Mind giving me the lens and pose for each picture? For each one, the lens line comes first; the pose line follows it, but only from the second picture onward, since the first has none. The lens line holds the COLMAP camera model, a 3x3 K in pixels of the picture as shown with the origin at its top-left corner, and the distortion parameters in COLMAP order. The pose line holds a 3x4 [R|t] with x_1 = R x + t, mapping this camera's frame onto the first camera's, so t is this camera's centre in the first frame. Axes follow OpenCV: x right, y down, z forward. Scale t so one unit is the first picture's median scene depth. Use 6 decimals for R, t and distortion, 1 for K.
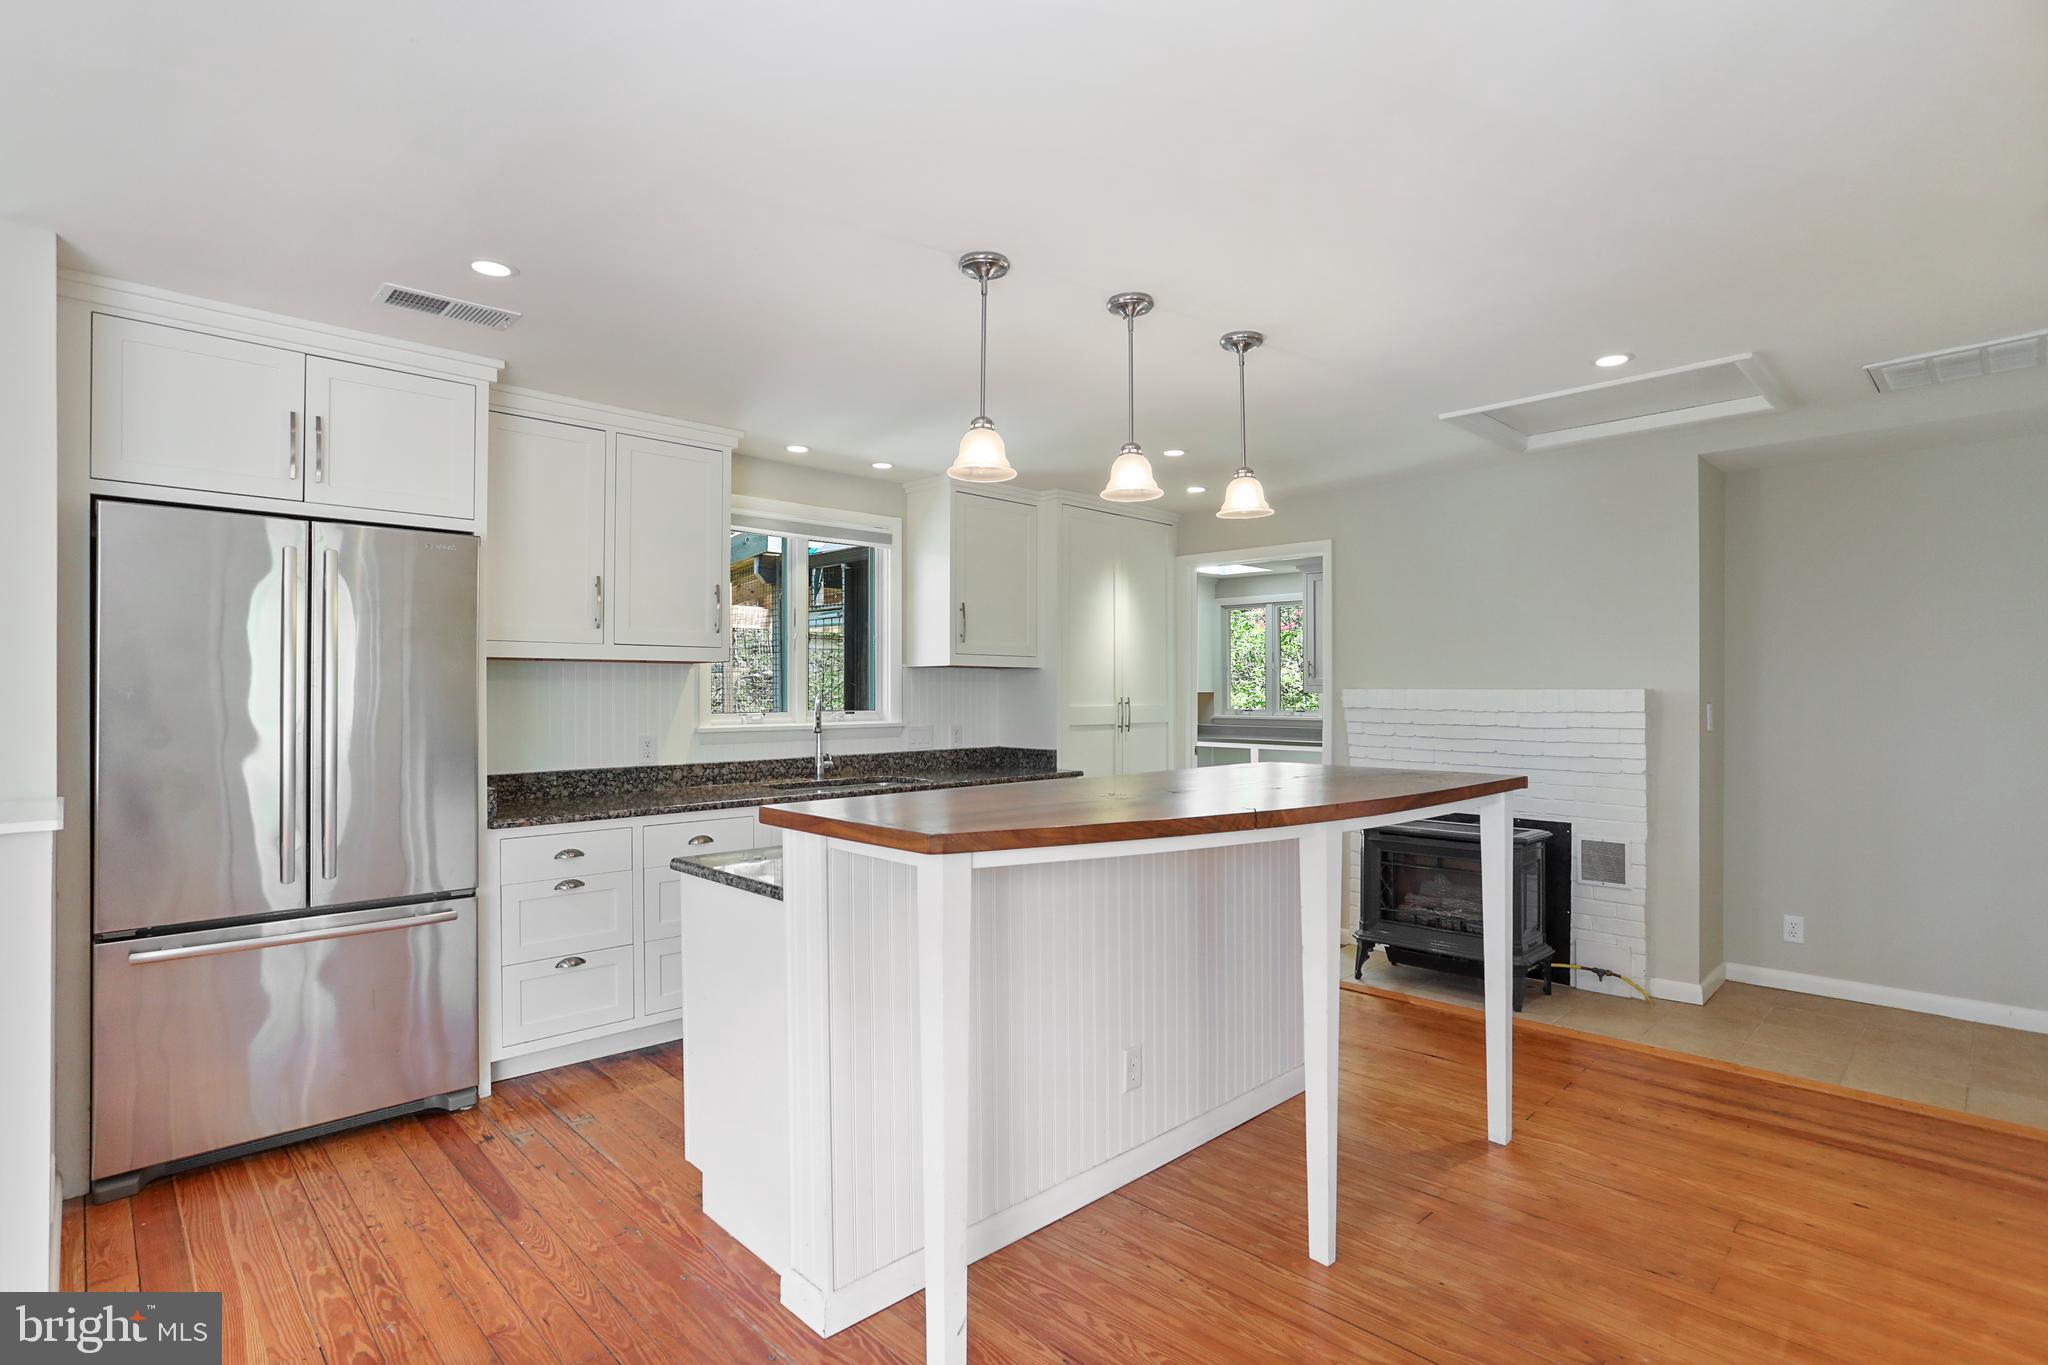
lens RADIAL K [[995.5, 0, 1003.3], [0, 995.5, 692.6], [0, 0, 1]] dist [-0.073598, 0.042549]
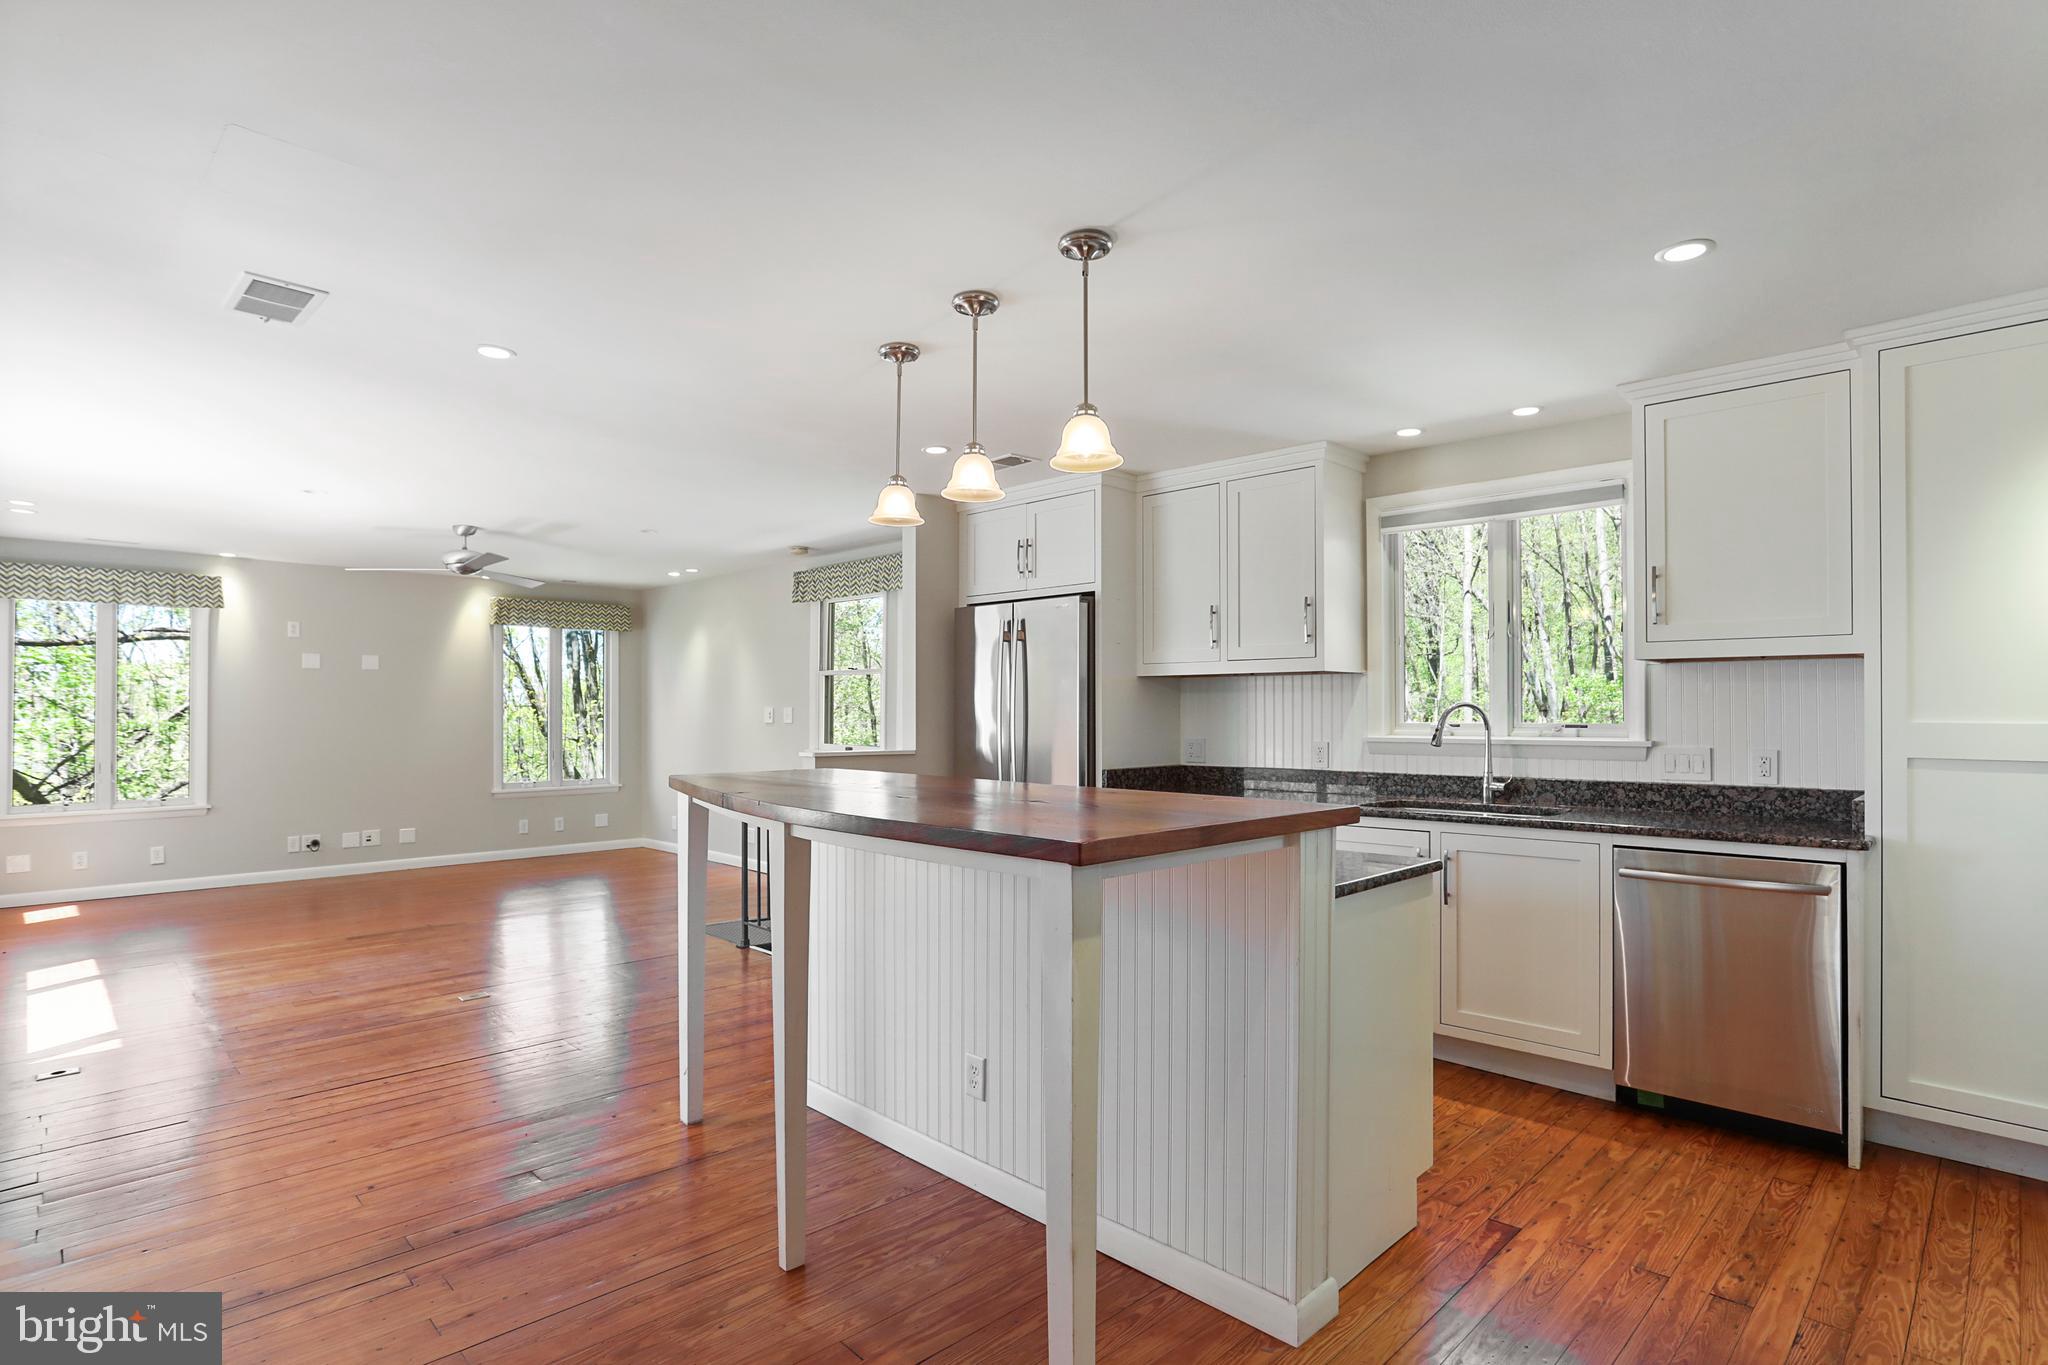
lens RADIAL K [[1030.5, 0, 1038.7], [0, 1030.5, 689.9], [0, 0, 1]] dist [-0.064606, 0.036882]
pose [[0.039013, -0.019545, -0.999048, 0.691665], [-0.000751, 0.999808, -0.019589, 0.008668], [0.999238, 0.001515, 0.038990, 0.606286]]
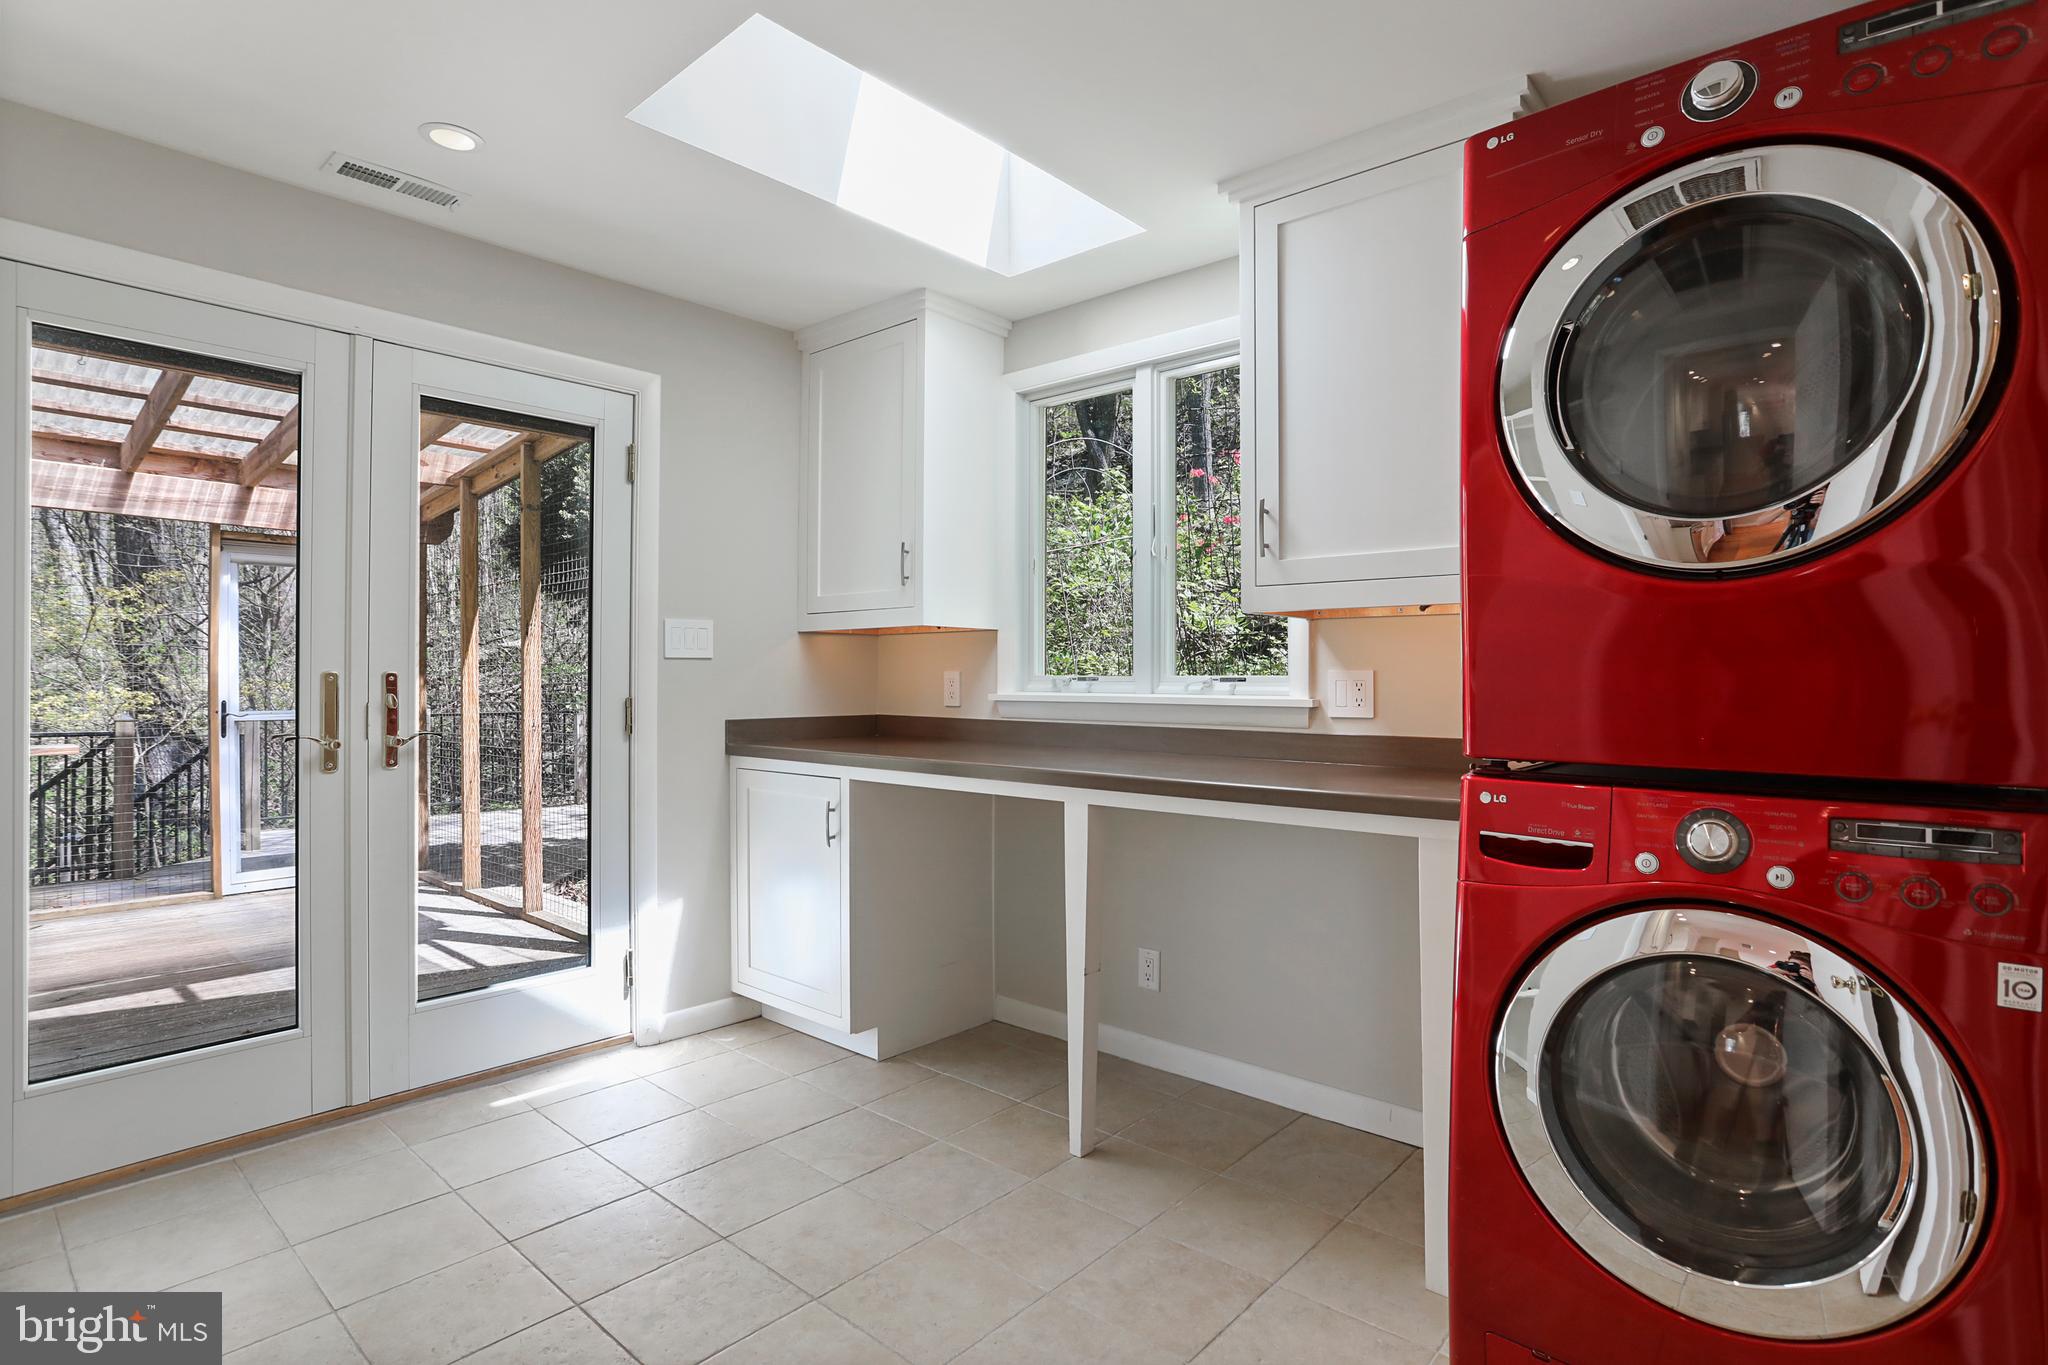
lens RADIAL K [[1030.5, 0, 1038.7], [0, 1030.5, 689.9], [0, 0, 1]] dist [-0.064606, 0.036882]
pose [[0.995224, -0.001118, 0.097607, 0.371059], [0.000307, 0.999965, 0.008325, 0.036112], [-0.097612, -0.008255, 0.995190, 1.222051]]
